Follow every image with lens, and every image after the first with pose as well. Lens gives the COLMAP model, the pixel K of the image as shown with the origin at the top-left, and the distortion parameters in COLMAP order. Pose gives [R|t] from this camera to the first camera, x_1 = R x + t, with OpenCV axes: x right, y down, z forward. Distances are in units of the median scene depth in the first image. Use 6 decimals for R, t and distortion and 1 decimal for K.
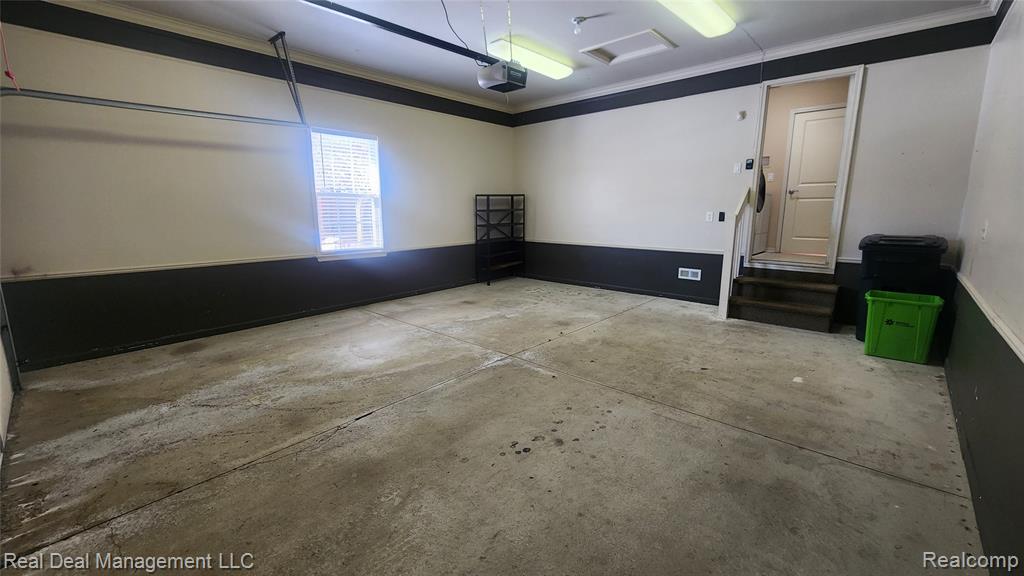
lens RADIAL K [[417.6, 0, 512.0], [0, 417.6, 288.0], [0, 0, 1]] dist [-0.001787, 0.000273]
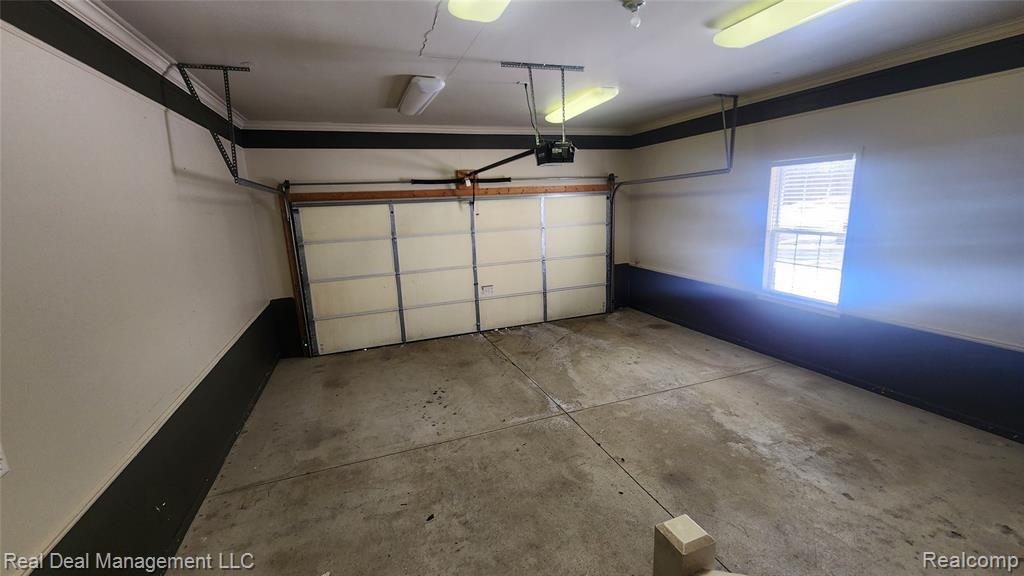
lens RADIAL K [[417.6, 0, 512.0], [0, 417.6, 288.0], [0, 0, 1]] dist [-0.001787, 0.000273]
pose [[-0.455124, 0.202757, -0.867036, 0.946025], [-0.124794, 0.949595, 0.287570, -0.437375], [0.881640, 0.239081, -0.406881, 1.304690]]
